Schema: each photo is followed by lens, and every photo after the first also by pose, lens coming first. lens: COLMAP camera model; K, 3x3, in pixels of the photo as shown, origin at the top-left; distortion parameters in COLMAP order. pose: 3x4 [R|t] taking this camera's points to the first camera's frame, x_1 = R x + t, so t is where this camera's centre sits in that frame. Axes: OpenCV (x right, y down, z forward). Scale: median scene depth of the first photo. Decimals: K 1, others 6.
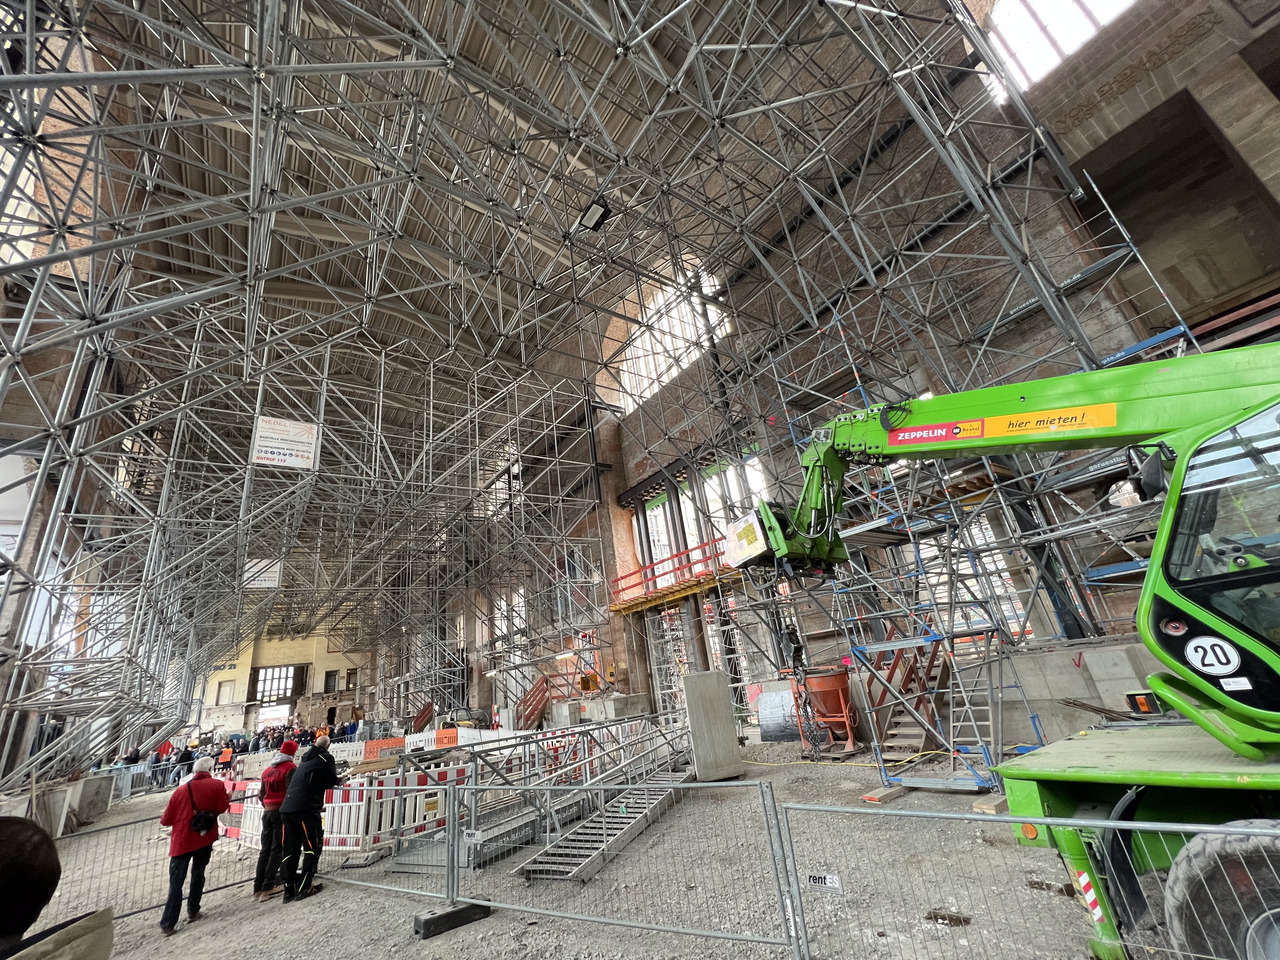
lens RADIAL K [[515.5, 0, 642.6], [0, 515.5, 478.3], [0, 0, 1]] dist [-0.004799, 0.001490]
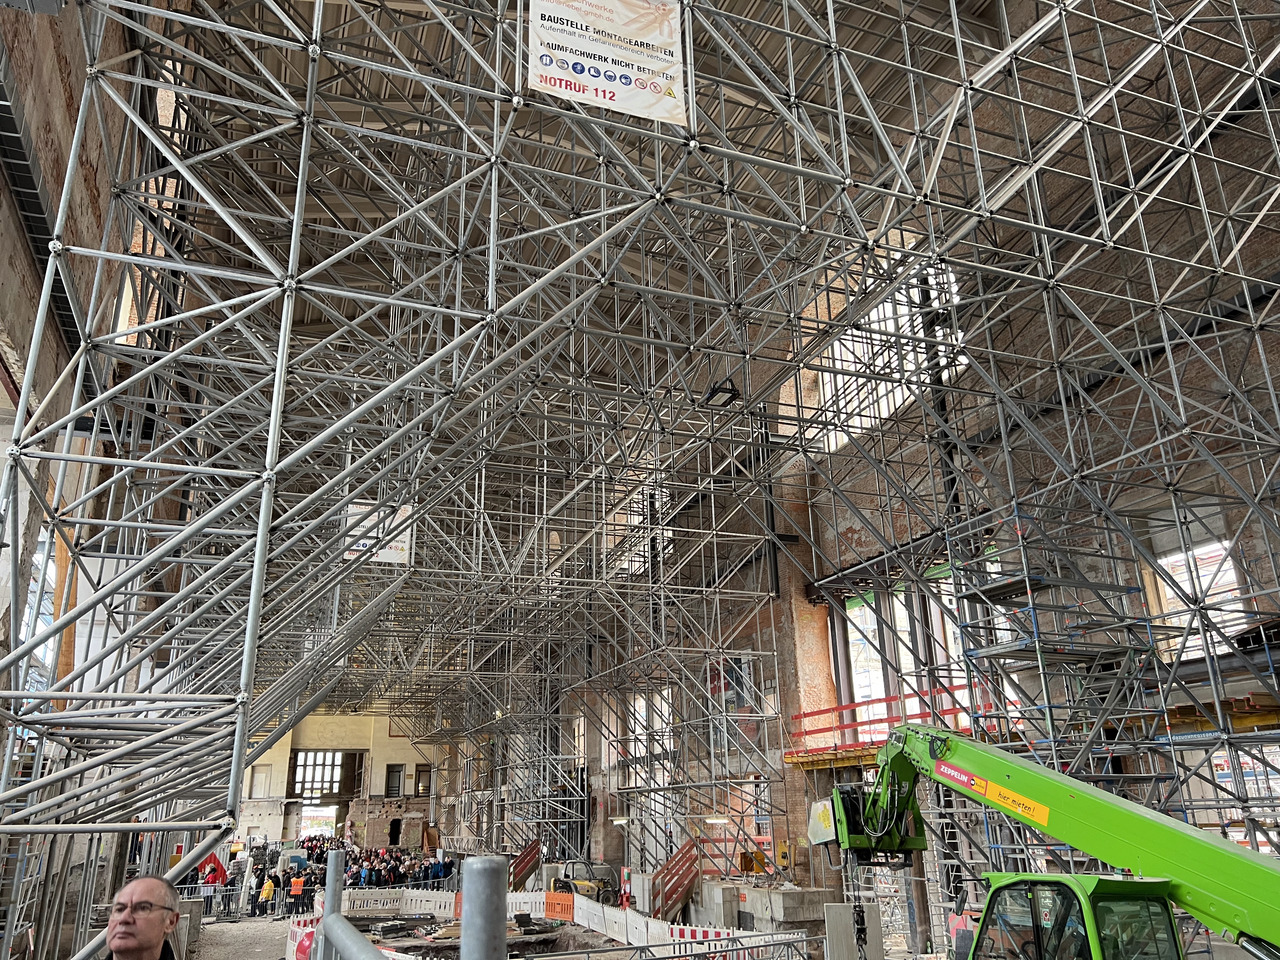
lens RADIAL K [[965.0, 0, 632.4], [0, 965.0, 482.2], [0, 0, 1]] dist [0.066604, -0.079431]
pose [[0.958761, 0.027066, -0.282923, 0.086021], [-0.011379, 0.998312, 0.056945, -0.163824], [0.283987, -0.051377, 0.957451, -0.243430]]
